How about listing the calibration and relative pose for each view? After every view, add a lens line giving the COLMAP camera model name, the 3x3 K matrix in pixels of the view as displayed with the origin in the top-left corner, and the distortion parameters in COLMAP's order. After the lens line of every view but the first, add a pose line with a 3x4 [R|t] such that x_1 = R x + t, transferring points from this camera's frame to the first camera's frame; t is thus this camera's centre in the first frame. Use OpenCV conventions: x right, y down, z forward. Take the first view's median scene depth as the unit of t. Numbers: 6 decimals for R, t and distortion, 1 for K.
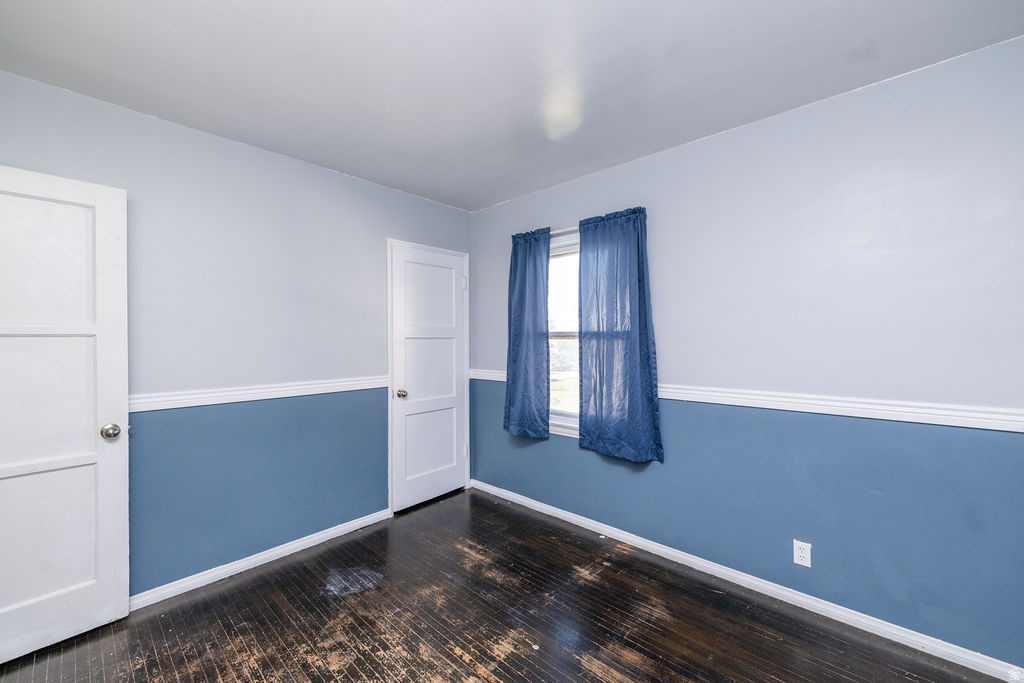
lens RADIAL K [[404.1, 0, 514.3], [0, 404.1, 337.9], [0, 0, 1]] dist [0.001057, -0.000122]
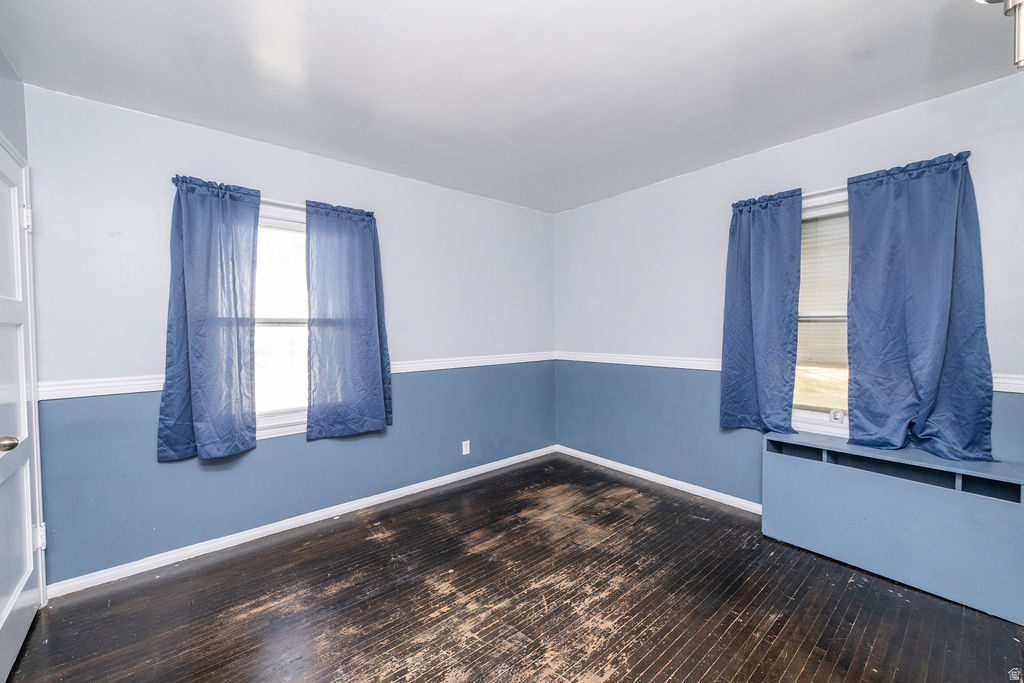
lens RADIAL K [[404.1, 0, 514.3], [0, 404.1, 337.9], [0, 0, 1]] dist [0.001057, -0.000122]
pose [[0.130216, -0.022607, 0.991228, -0.758736], [0.004211, 0.999744, 0.022249, 0.011998], [-0.991477, 0.001277, 0.130278, 0.426394]]
